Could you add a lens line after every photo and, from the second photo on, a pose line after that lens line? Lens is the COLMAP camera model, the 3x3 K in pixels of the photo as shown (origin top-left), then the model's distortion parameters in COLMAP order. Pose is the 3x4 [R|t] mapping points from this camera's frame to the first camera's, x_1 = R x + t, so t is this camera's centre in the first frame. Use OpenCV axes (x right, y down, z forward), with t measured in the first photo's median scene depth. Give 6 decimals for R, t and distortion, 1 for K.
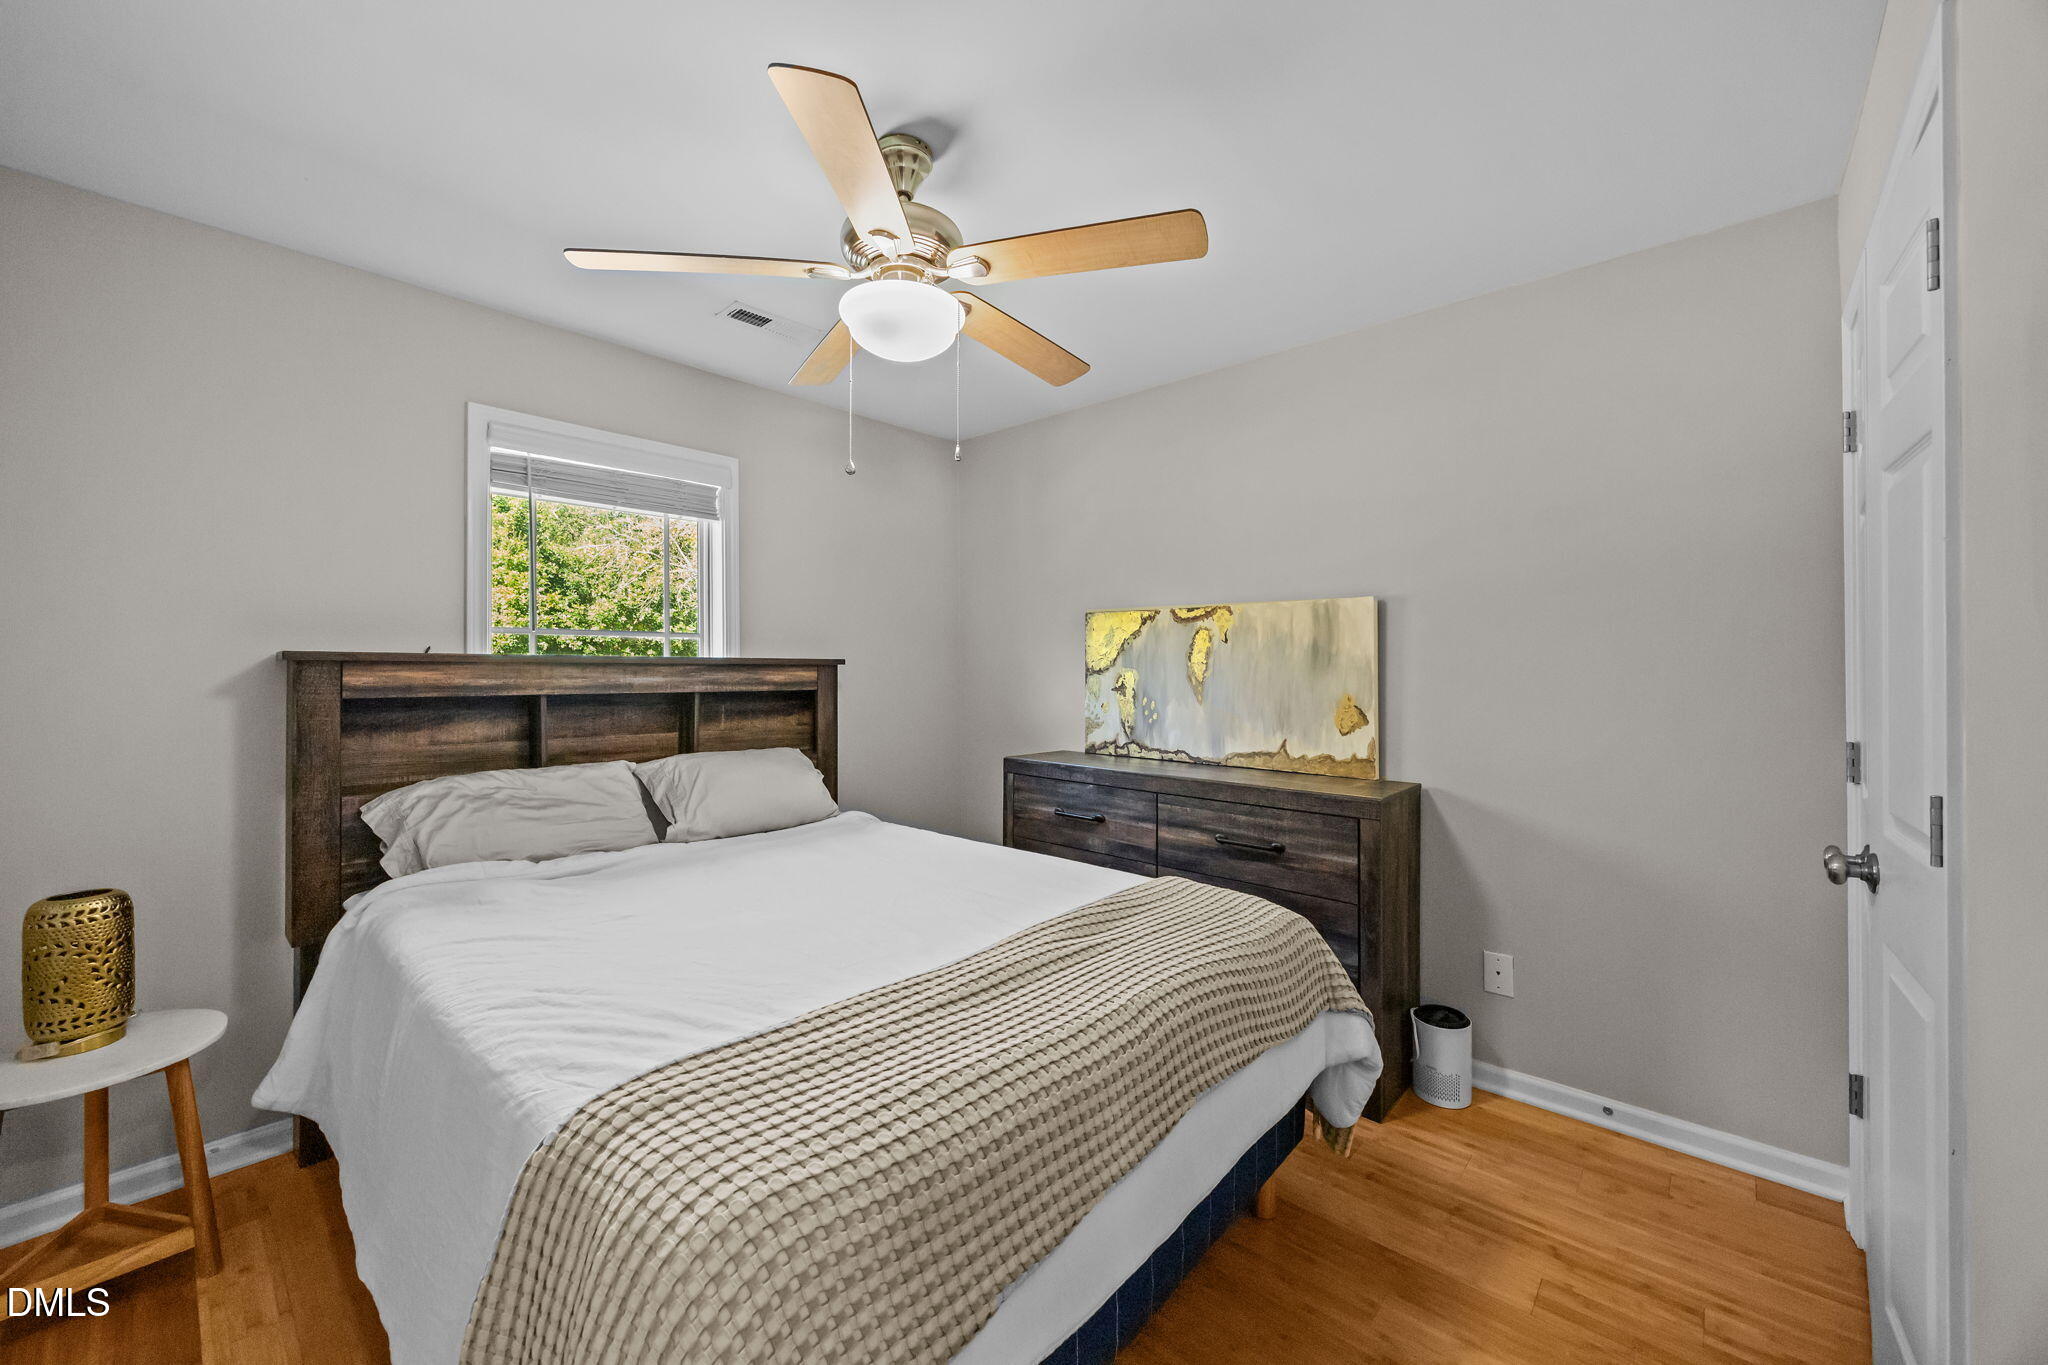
lens RADIAL K [[789.2, 0, 1018.3], [0, 789.2, 670.8], [0, 0, 1]] dist [-0.000999, -0.000017]
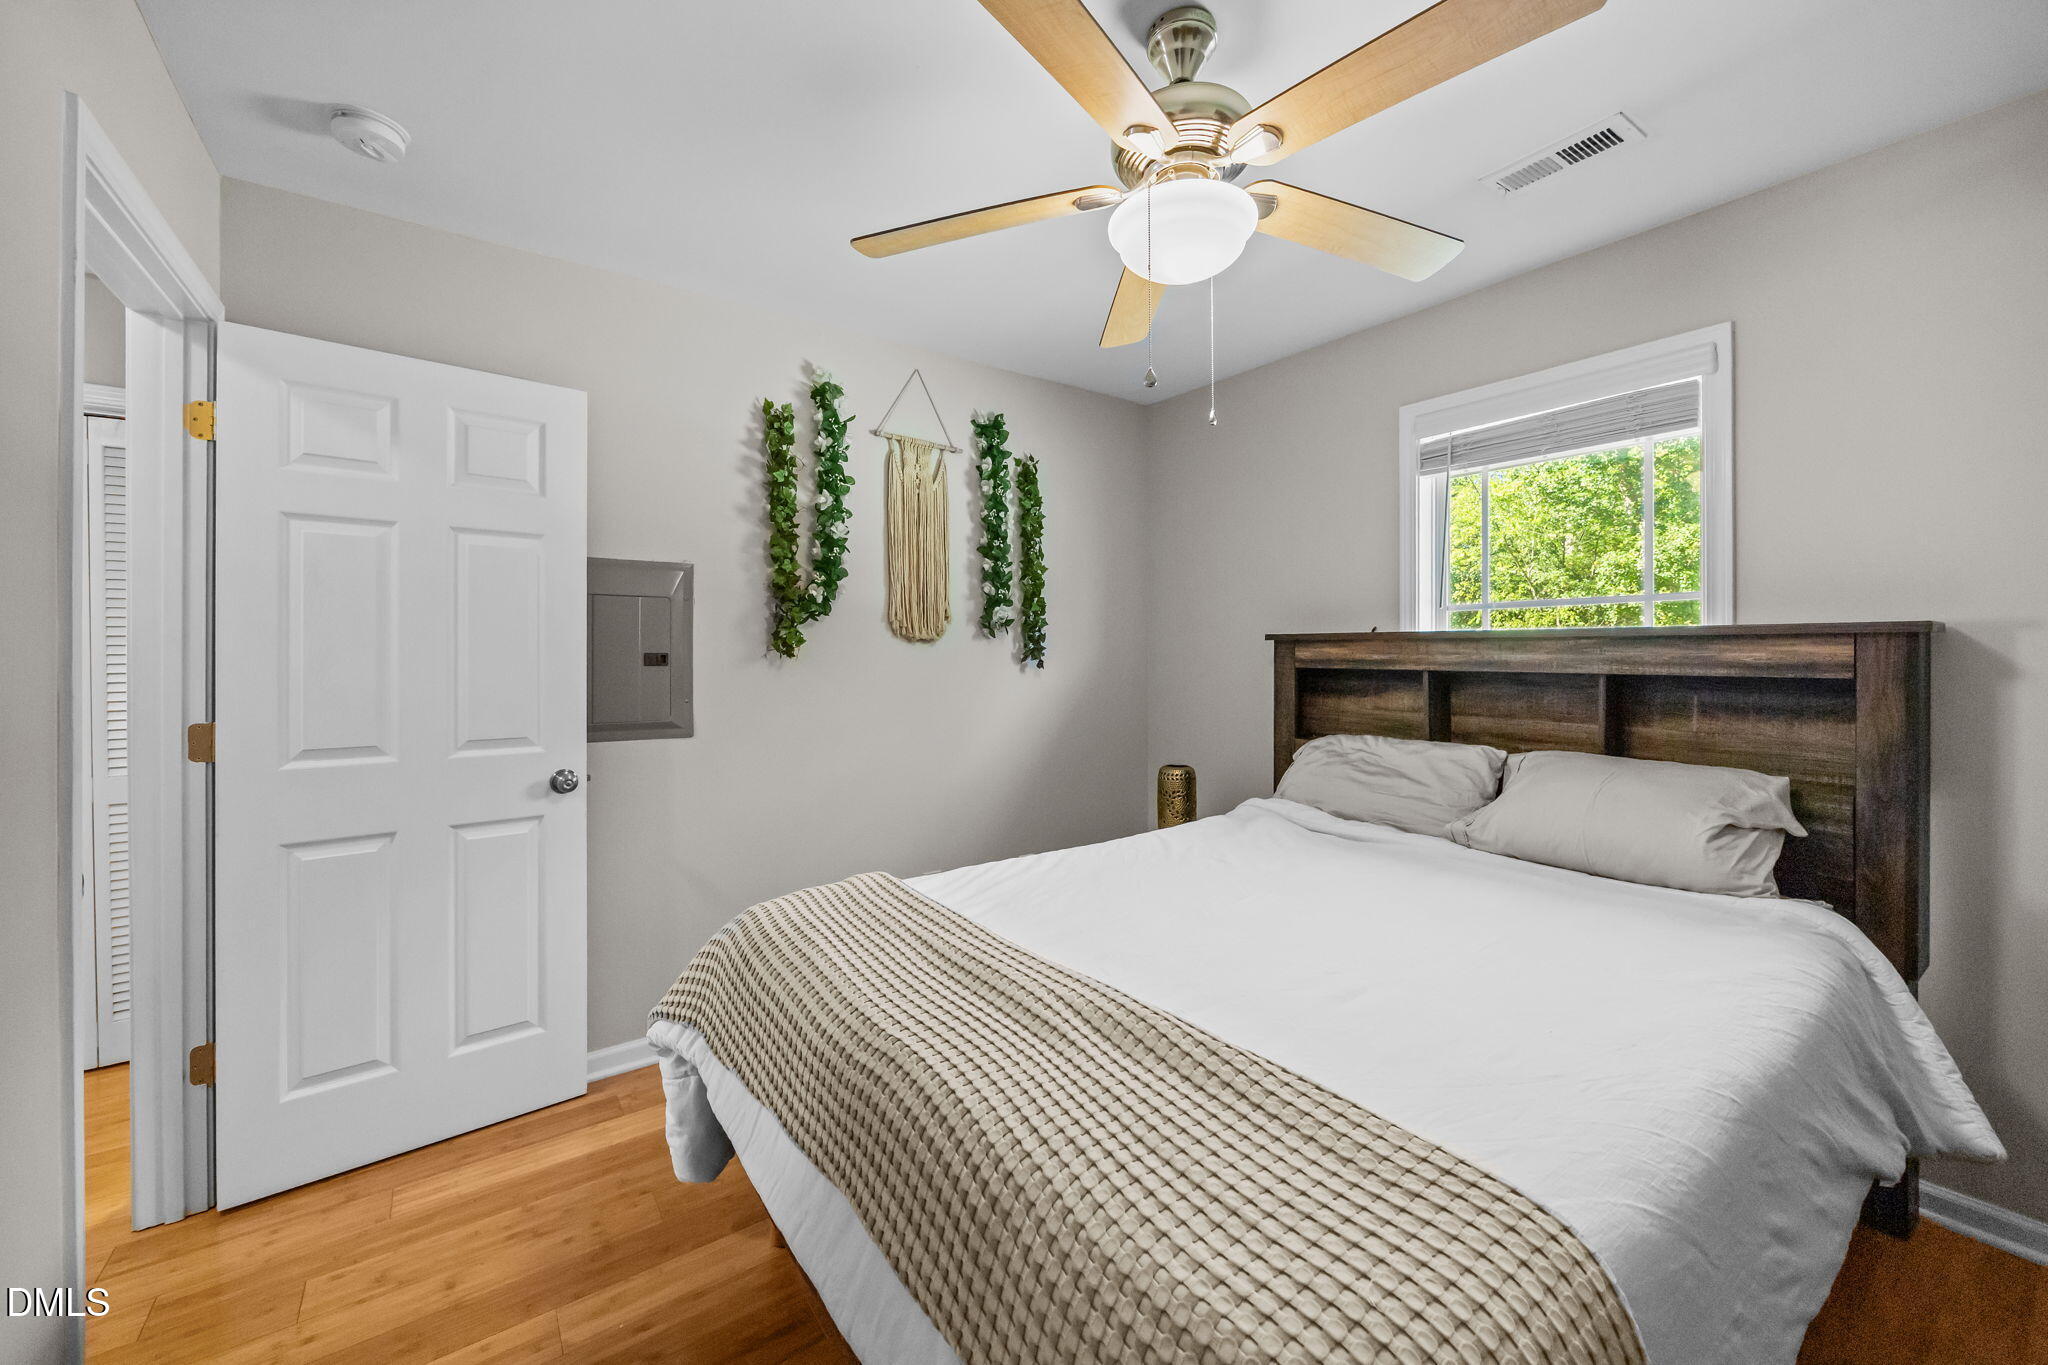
lens RADIAL K [[776.2, 0, 1026.5], [0, 776.2, 658.5], [0, 0, 1]] dist [-0.000610, -0.000017]
pose [[-0.199065, 0.010678, -0.979928, 0.450348], [0.004717, 0.999939, 0.009938, 0.002591], [0.979975, -0.002644, -0.199103, 0.638049]]
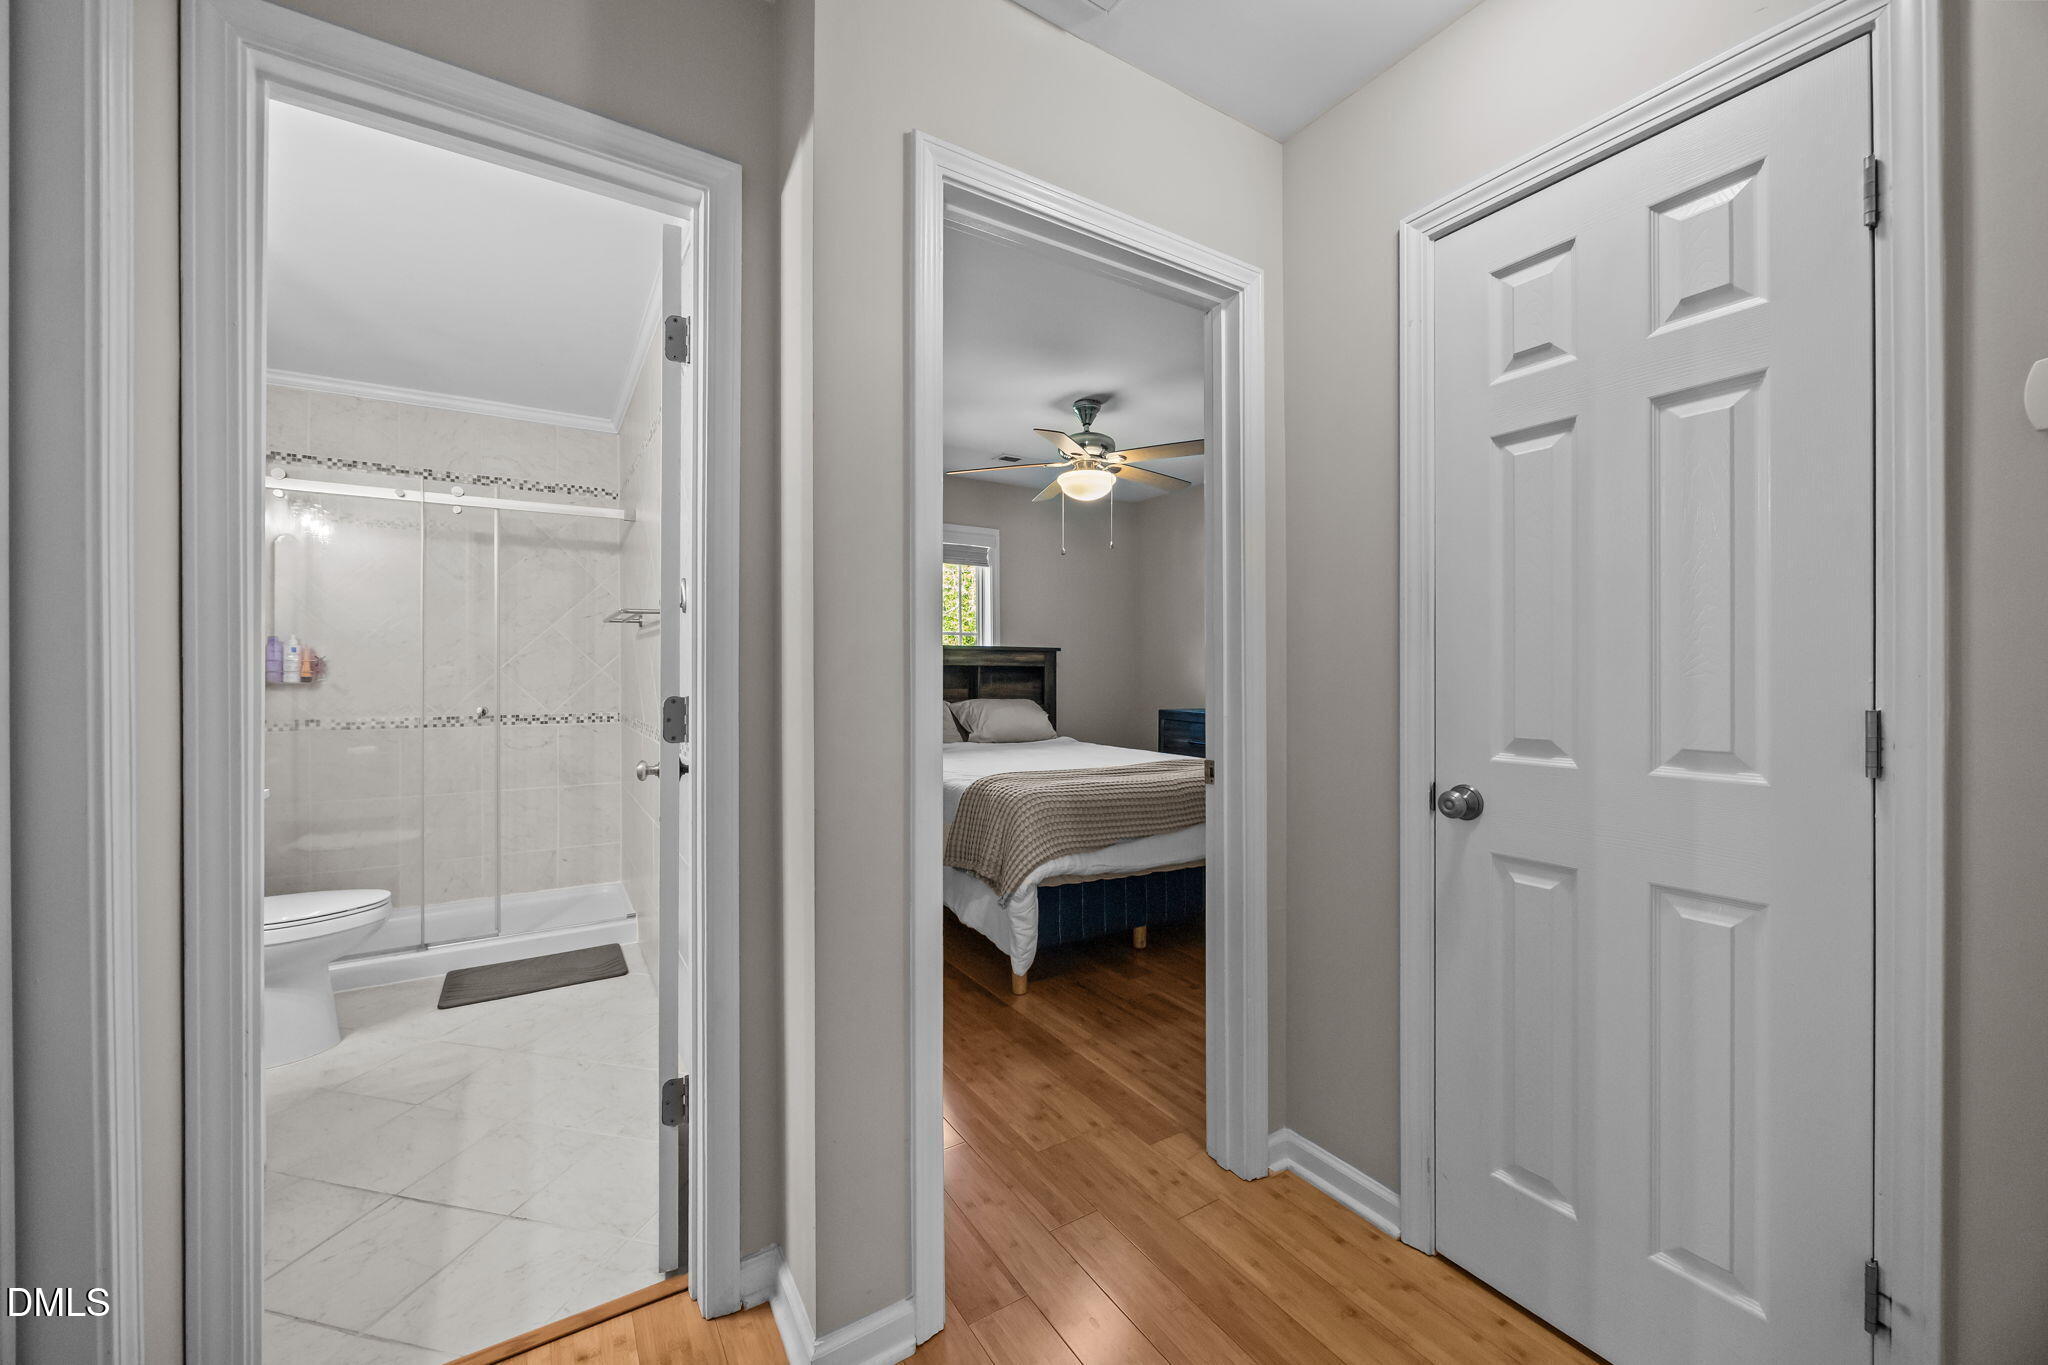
lens RADIAL K [[789.2, 0, 1018.3], [0, 789.2, 670.8], [0, 0, 1]] dist [-0.000999, -0.000017]
pose [[0.962950, 0.003386, -0.269658, 0.164328], [-0.002579, 0.999991, 0.003347, 0.033691], [0.269667, -0.002528, 0.962950, -0.717939]]
